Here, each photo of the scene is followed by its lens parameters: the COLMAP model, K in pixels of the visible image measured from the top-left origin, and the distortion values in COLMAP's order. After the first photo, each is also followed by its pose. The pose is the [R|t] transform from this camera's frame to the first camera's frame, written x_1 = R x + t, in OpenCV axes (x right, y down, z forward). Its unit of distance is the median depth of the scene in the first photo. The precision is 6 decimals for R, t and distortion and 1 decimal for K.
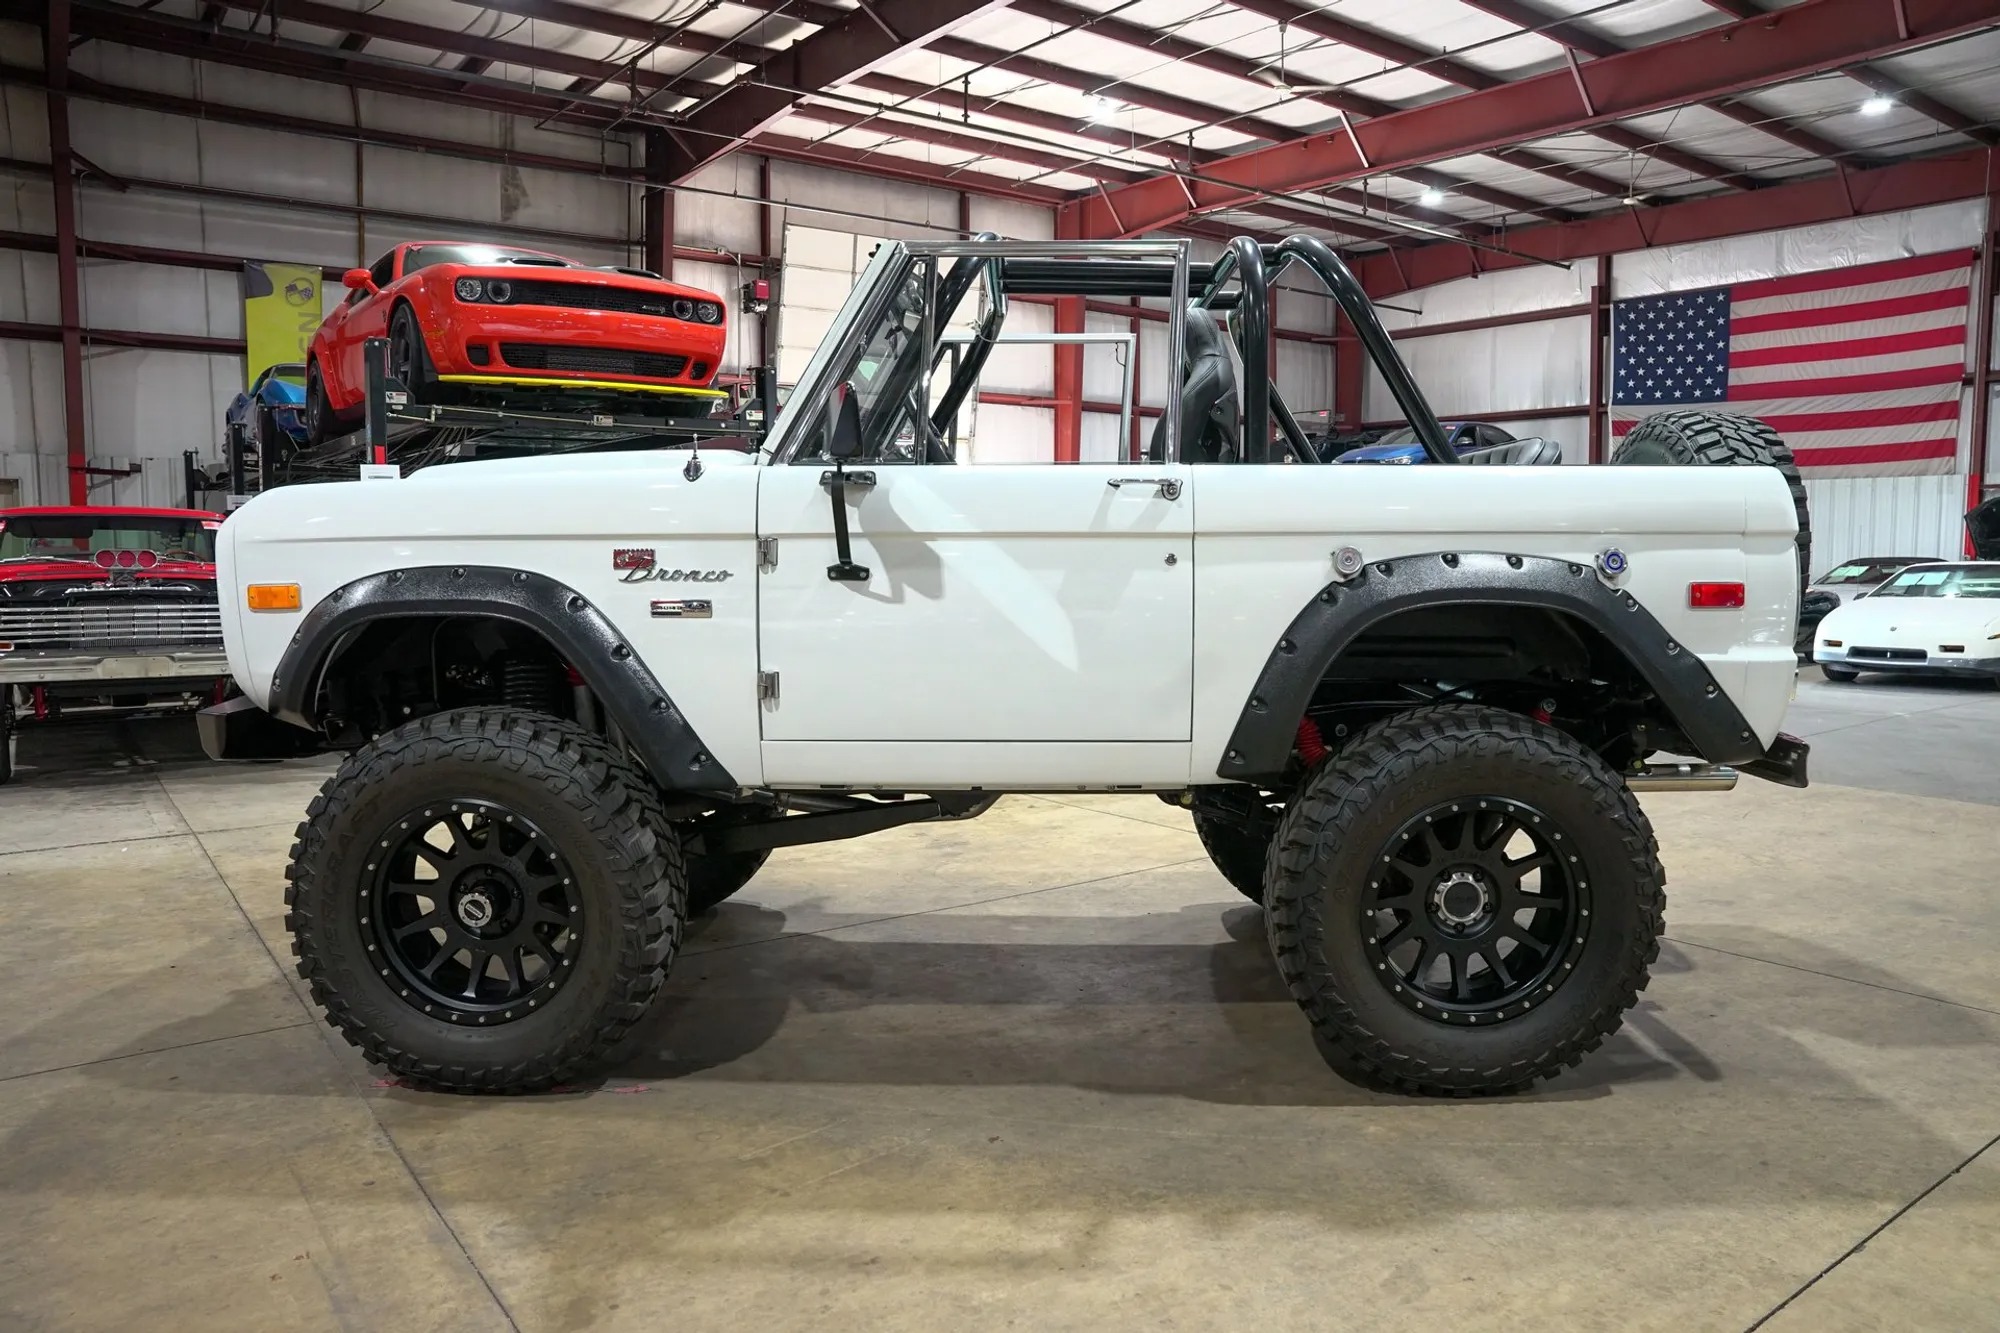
lens RADIAL K [[1367.1, 0, 1015.4], [0, 1367.1, 667.9], [0, 0, 1]] dist [-0.138350, 0.104624]
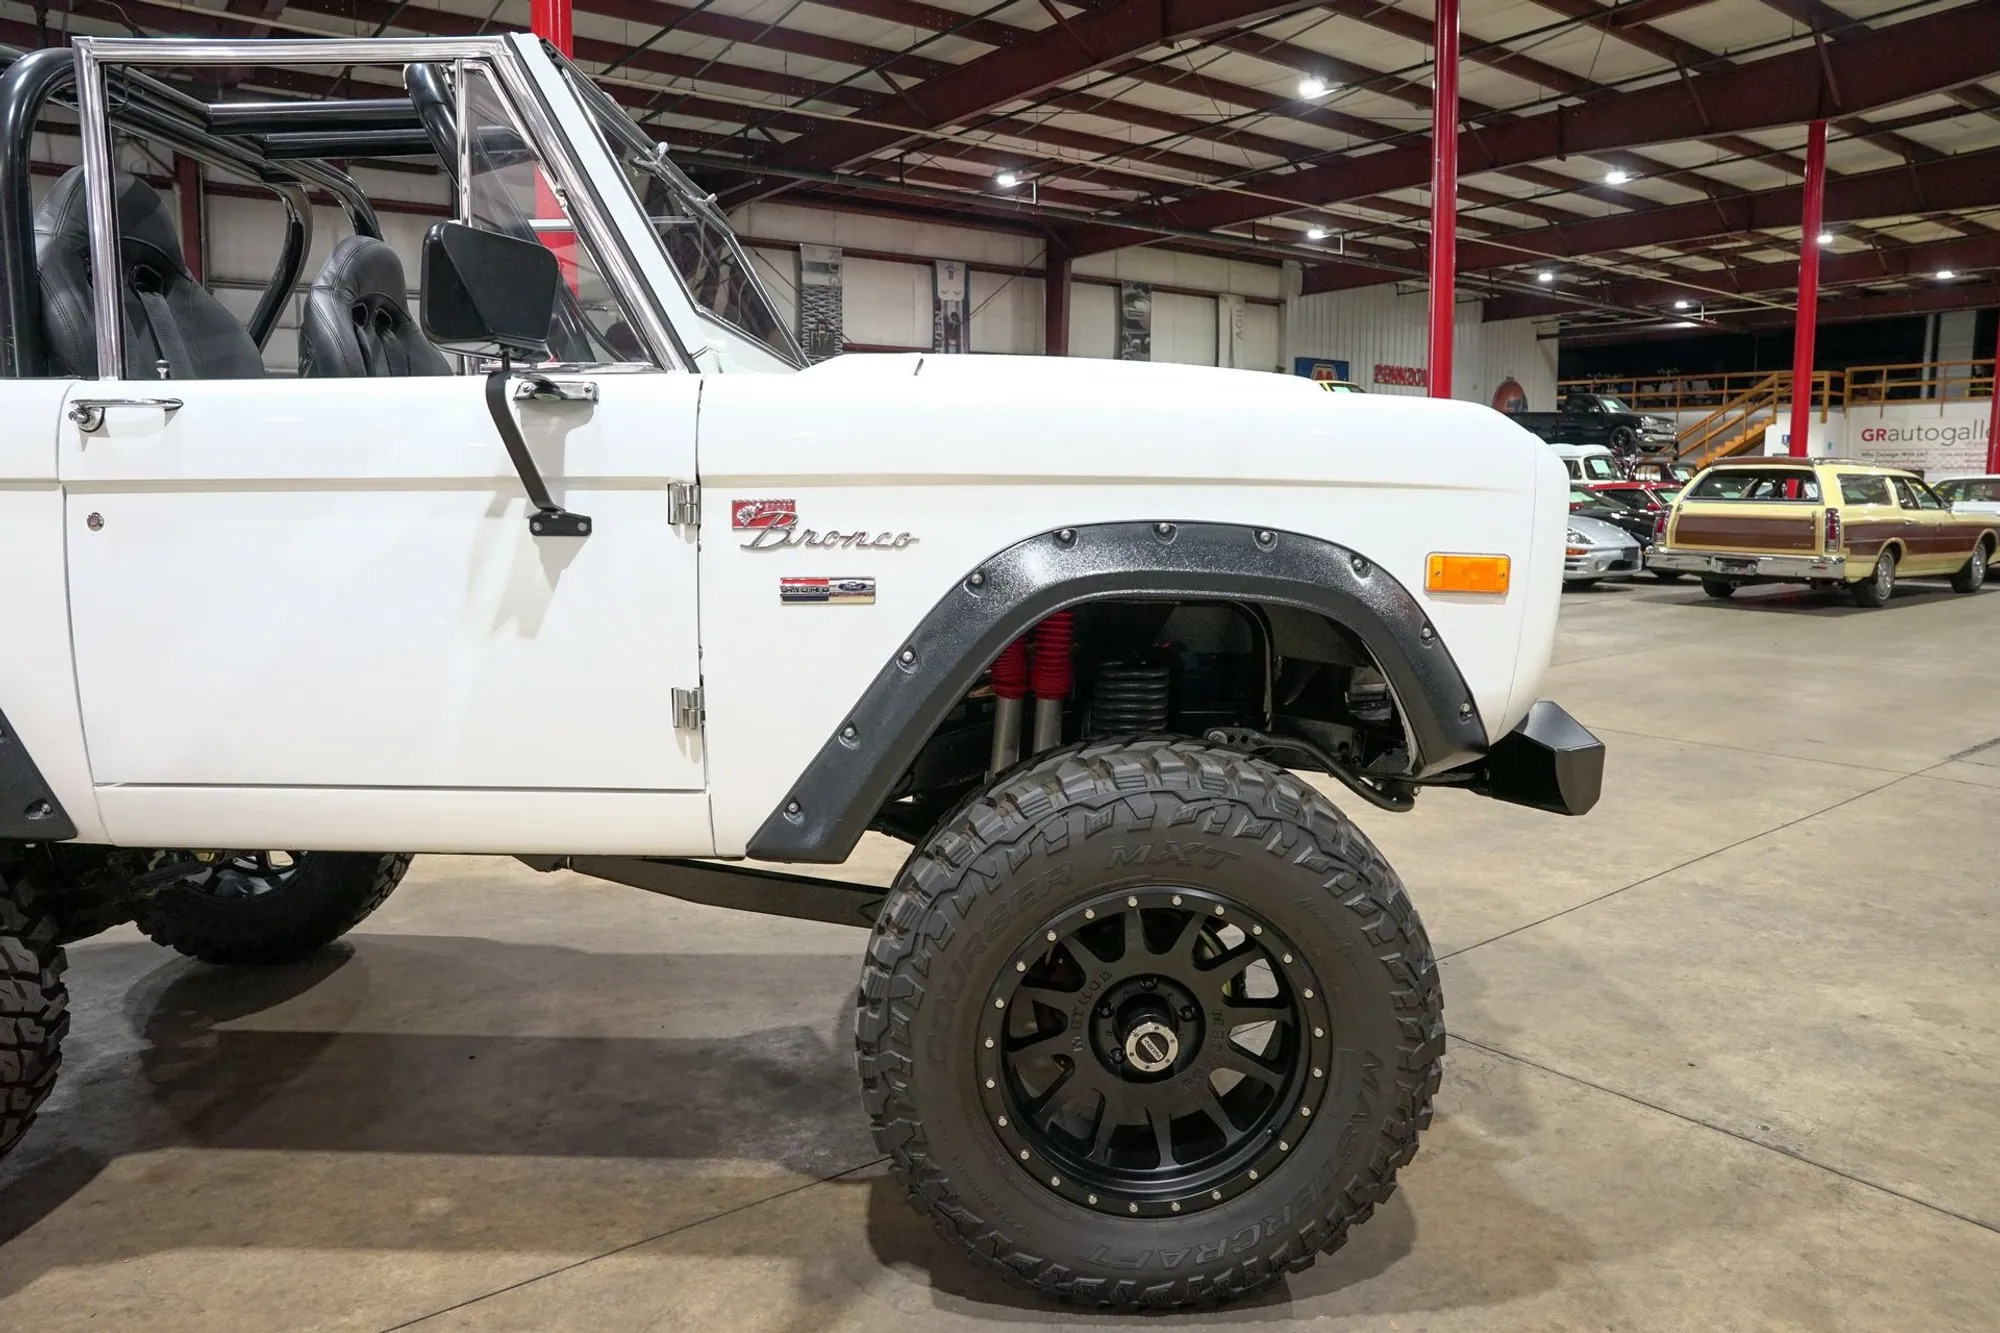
lens RADIAL K [[1330.2, 0, 998.7], [0, 1330.2, 677.5], [0, 0, 1]] dist [-0.063047, 0.024665]
pose [[-0.999819, 0.001403, -0.018977, -0.246869], [-0.002985, 0.973369, 0.229226, -0.156927], [0.018793, 0.229241, -0.973188, 1.709682]]
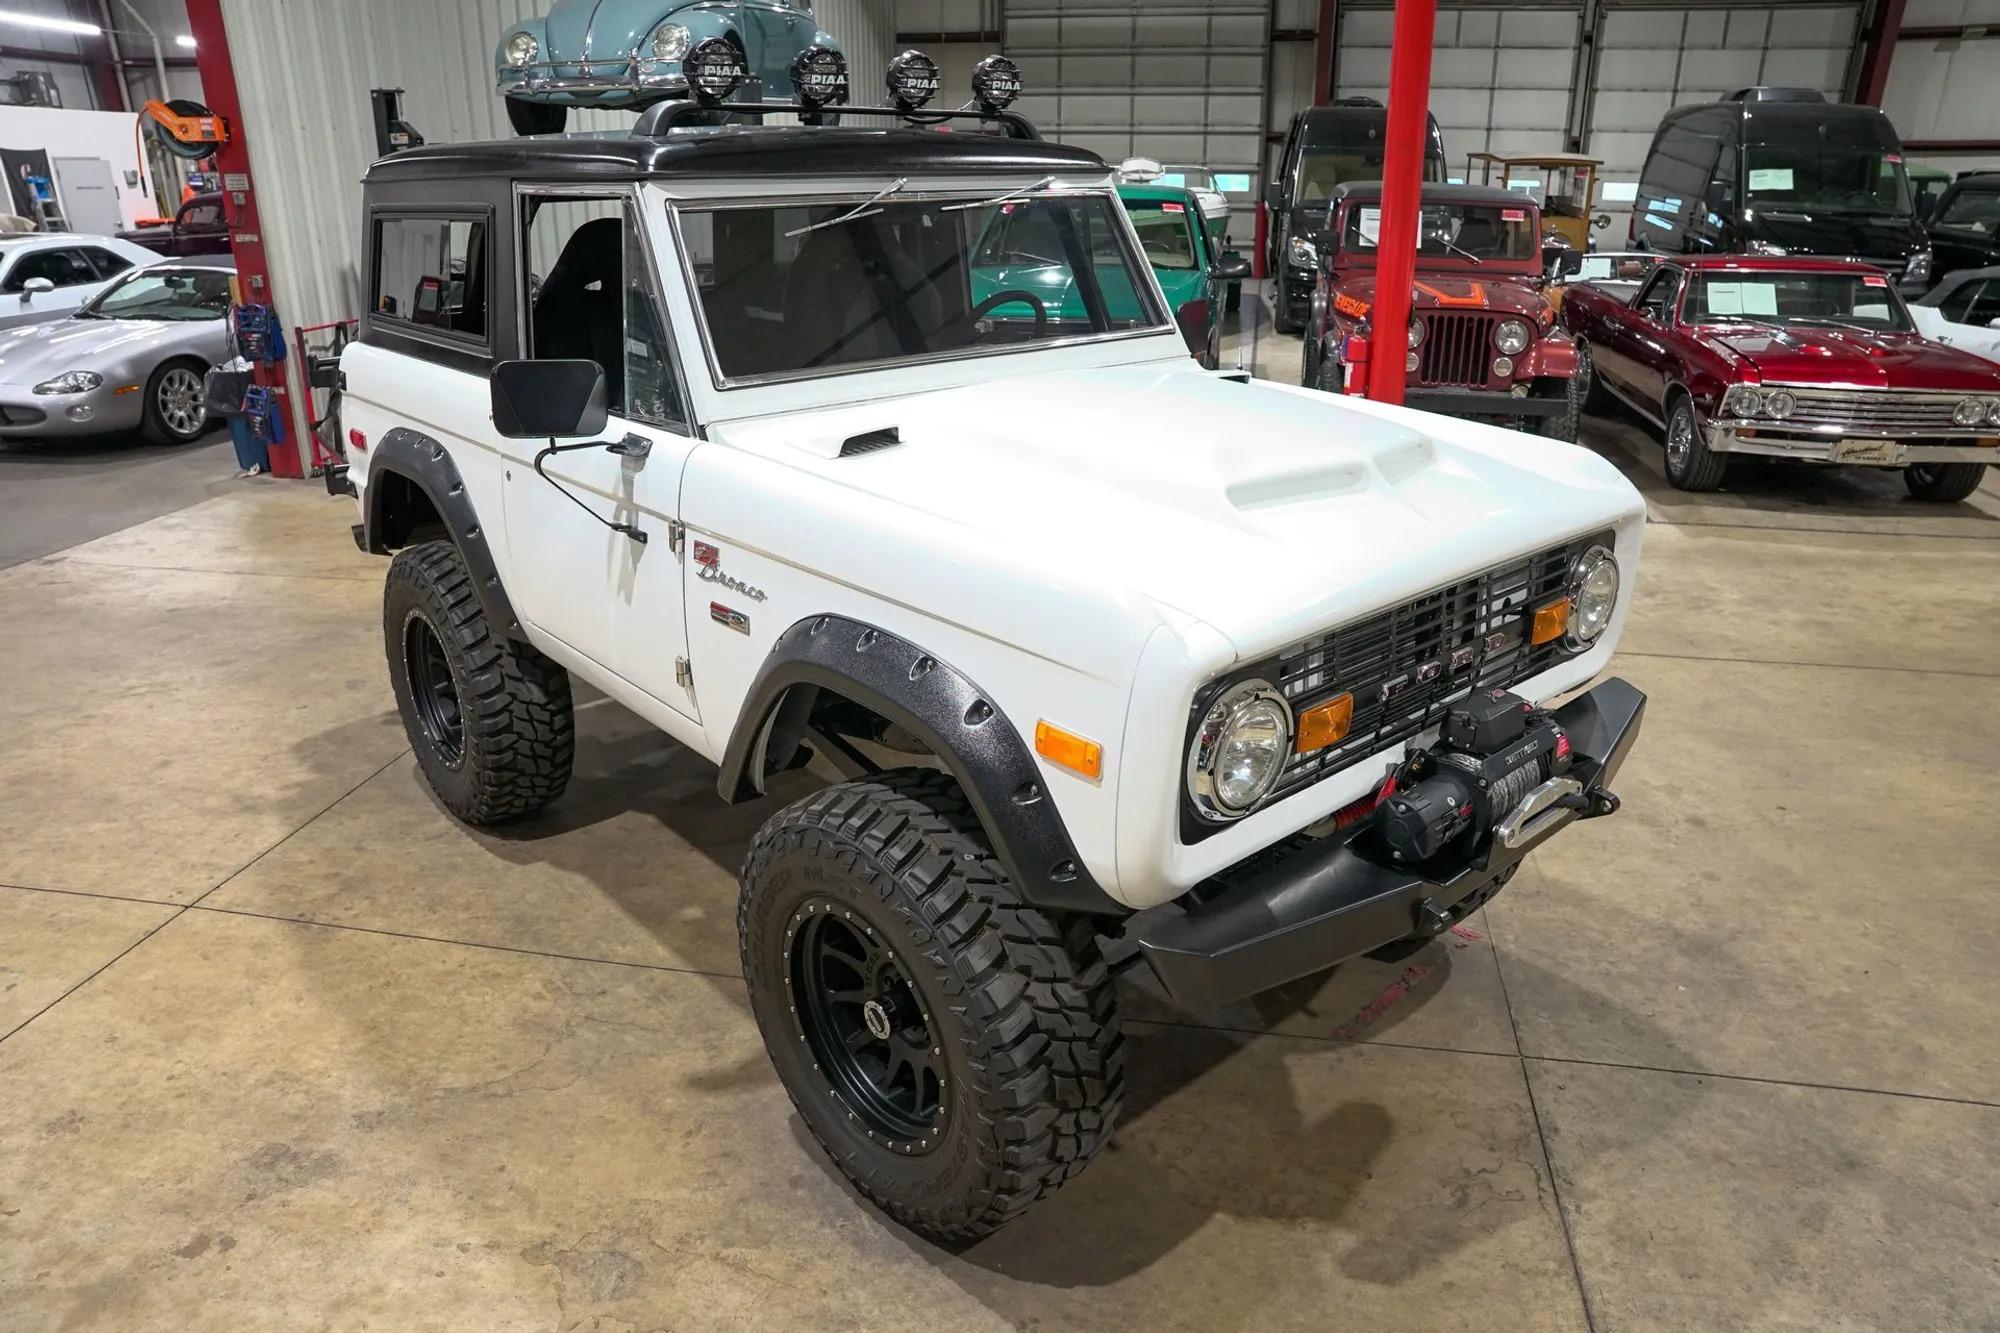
lens RADIAL K [[1379.4, 0, 1001.7], [0, 1379.4, 656.5], [0, 0, 1]] dist [-0.135492, 0.105231]
pose [[-0.675670, -0.254148, 0.692010, -0.781448], [0.065412, 0.914325, 0.399663, -0.330902], [-0.734296, 0.315307, -0.601158, 1.565685]]
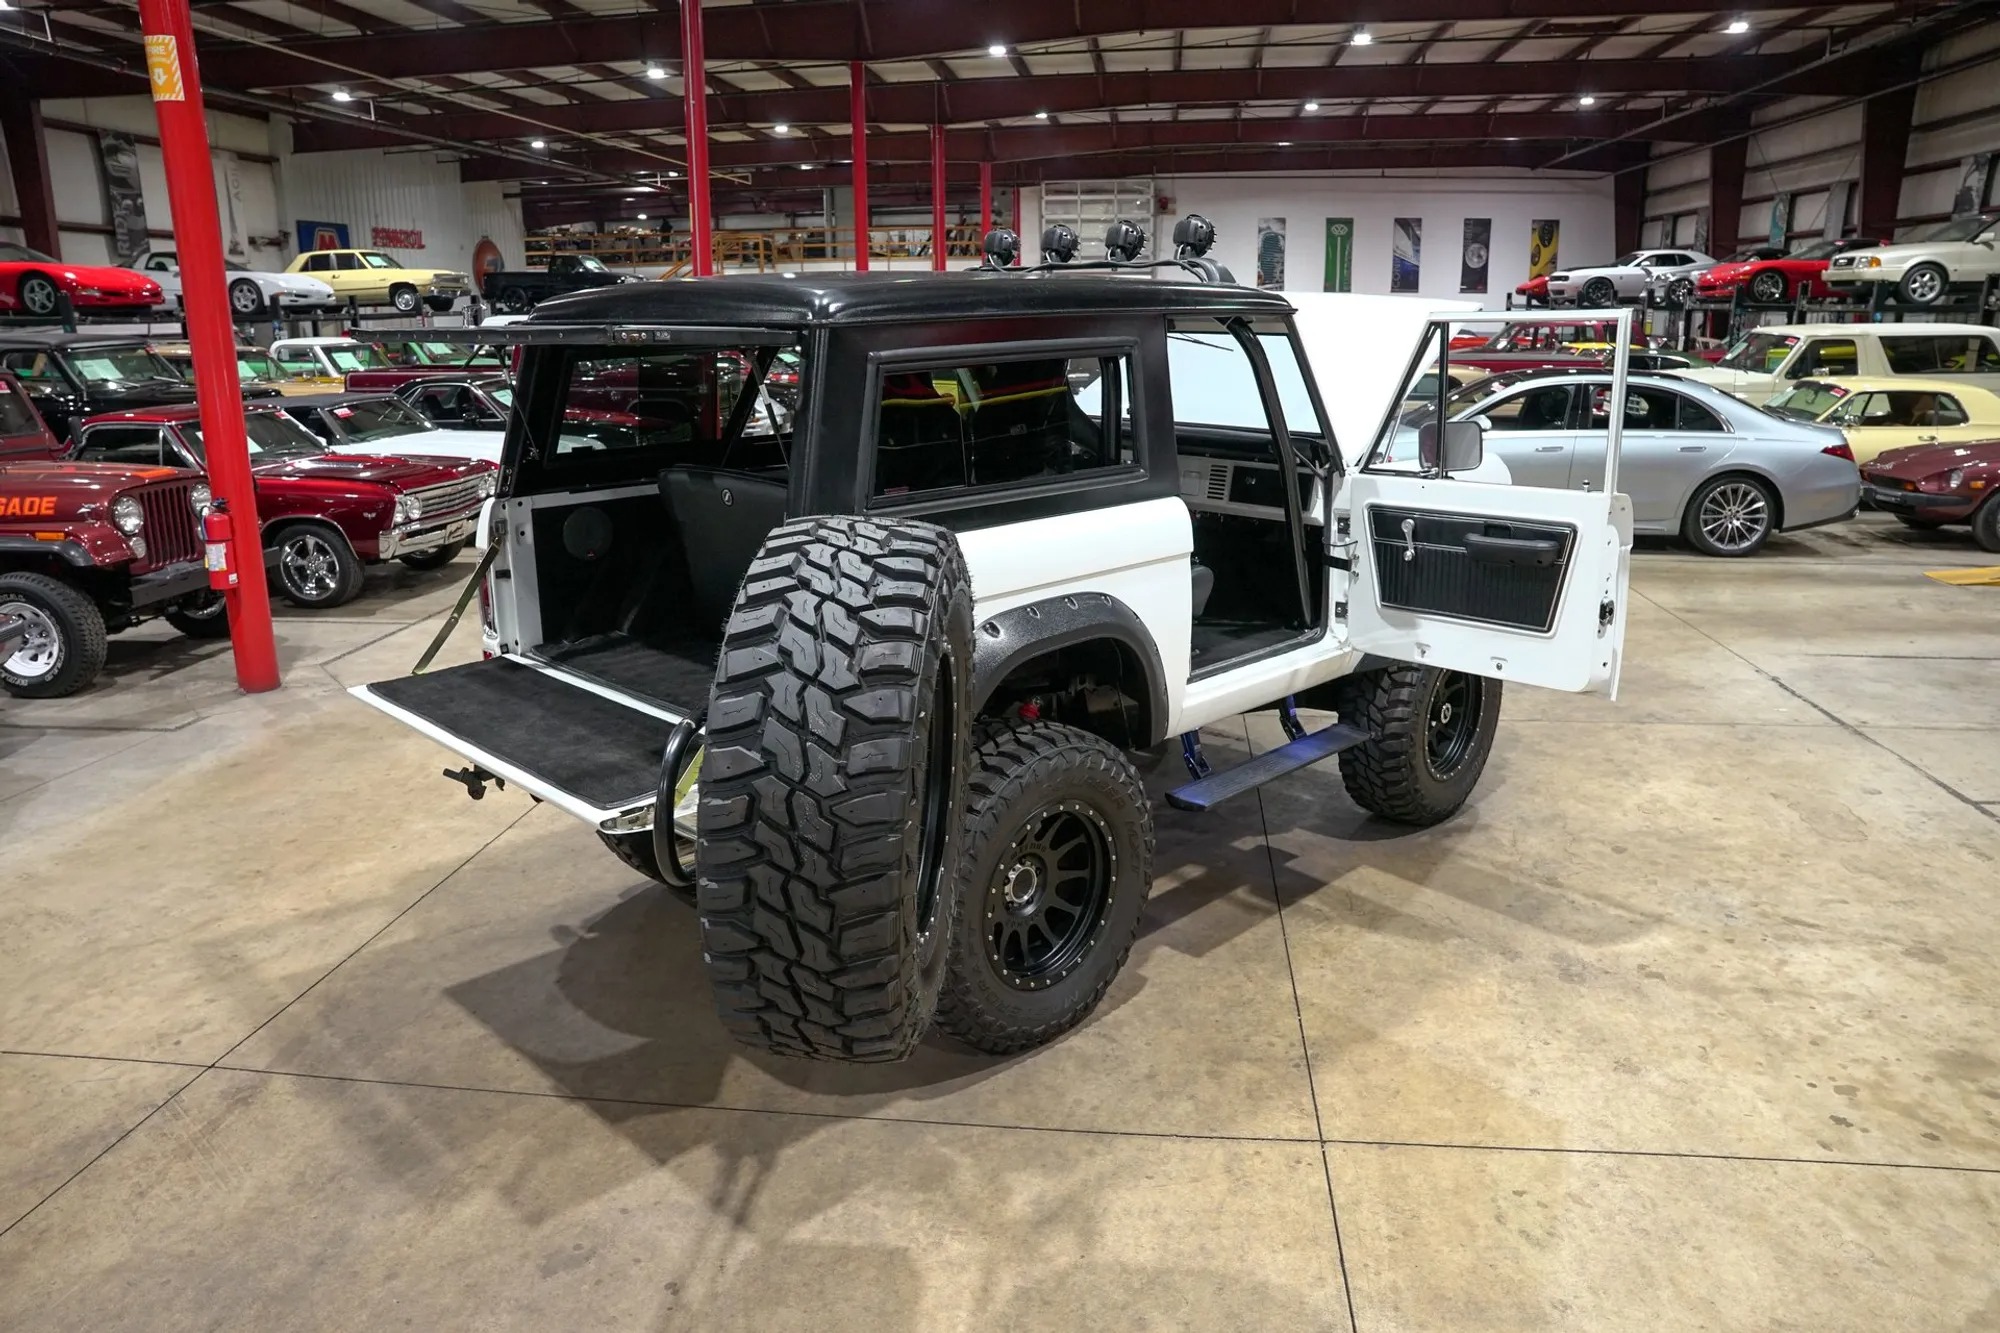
lens RADIAL K [[1367.1, 0, 1003.7], [0, 1367.1, 660.8], [0, 0, 1]] dist [-0.138350, 0.104624]
pose [[-0.686867, 0.188805, -0.701831, 0.938169], [-0.049793, 0.951174, 0.304614, -0.340134], [0.725075, 0.244175, -0.643929, 1.798569]]
